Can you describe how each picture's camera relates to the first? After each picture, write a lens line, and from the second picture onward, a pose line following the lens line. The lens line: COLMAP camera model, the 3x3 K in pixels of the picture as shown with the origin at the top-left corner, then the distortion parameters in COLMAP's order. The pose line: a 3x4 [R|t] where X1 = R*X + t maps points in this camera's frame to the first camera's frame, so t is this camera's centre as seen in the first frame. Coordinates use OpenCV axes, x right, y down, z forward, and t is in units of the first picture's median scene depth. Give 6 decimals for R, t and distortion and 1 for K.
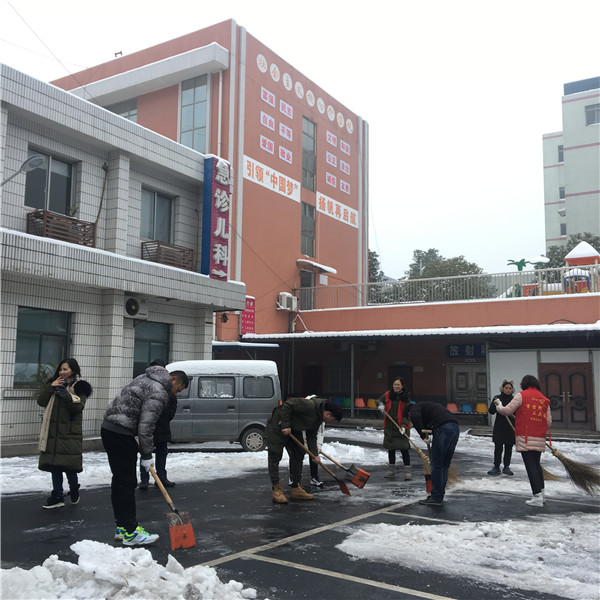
lens RADIAL K [[667.1, 0, 299.9], [0, 667.1, 300.1], [0, 0, 1]] dist [0.020142, 0.000000]
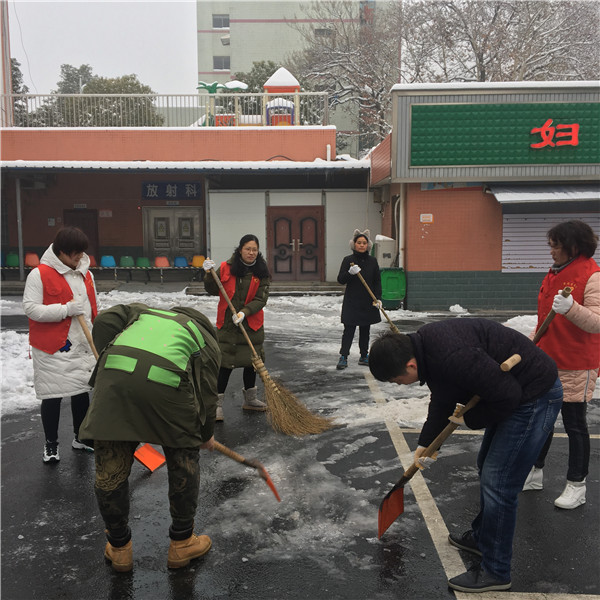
lens RADIAL K [[667.1, 0, 300.2], [0, 667.1, 300.6], [0, 0, 1]] dist [0.020142, 0.000000]
pose [[0.850471, -0.073260, 0.520895, -0.046818], [-0.050169, 0.974443, 0.218959, 0.019964], [-0.523623, -0.212352, 0.825061, 0.217073]]
